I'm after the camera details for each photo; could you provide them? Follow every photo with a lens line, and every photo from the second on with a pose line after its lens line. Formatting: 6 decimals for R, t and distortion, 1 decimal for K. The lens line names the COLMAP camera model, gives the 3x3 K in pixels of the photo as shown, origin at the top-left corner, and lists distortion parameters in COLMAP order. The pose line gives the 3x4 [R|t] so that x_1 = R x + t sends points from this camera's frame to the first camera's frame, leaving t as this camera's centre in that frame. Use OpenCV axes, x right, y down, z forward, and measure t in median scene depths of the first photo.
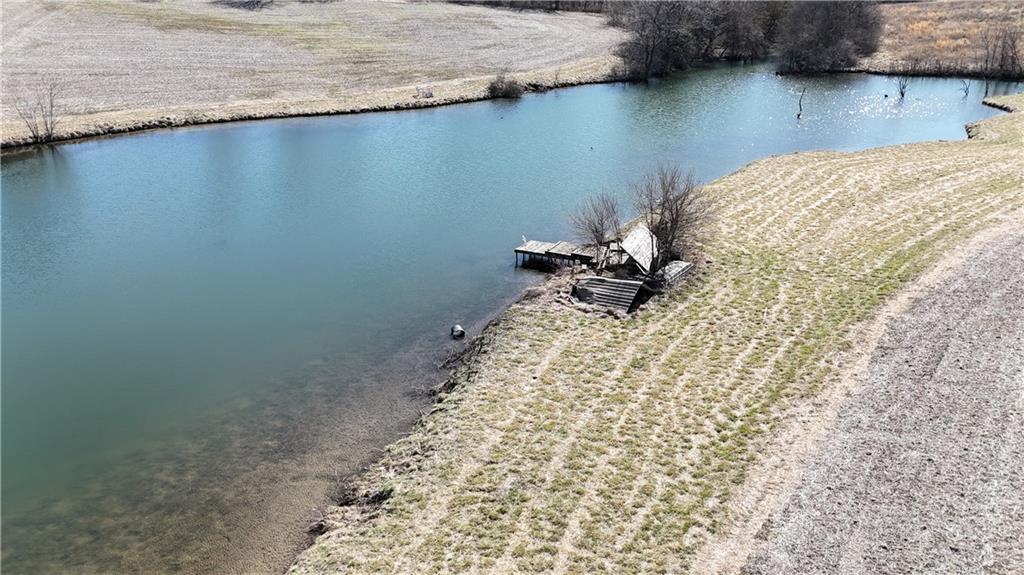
lens RADIAL K [[750.4, 0, 512.0], [0, 750.4, 287.5], [0, 0, 1]] dist [0.085697, -0.082938]
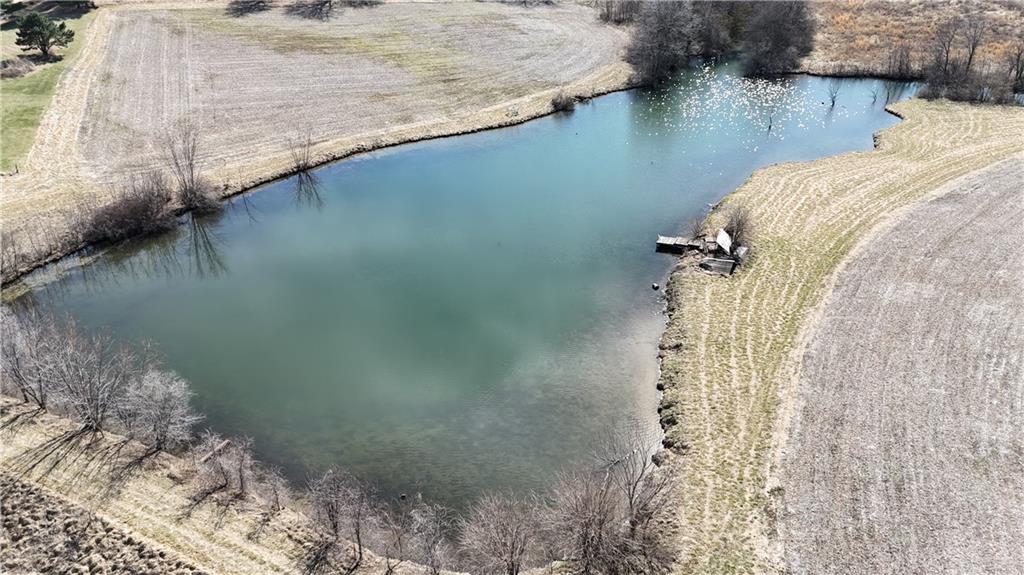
lens RADIAL K [[750.4, 0, 512.0], [0, 750.4, 287.5], [0, 0, 1]] dist [0.085697, -0.082938]
pose [[0.995237, -0.050455, 0.083408, -0.445803], [0.042329, 0.994435, 0.096472, -0.113196], [-0.087811, -0.092482, 0.991835, -0.789181]]
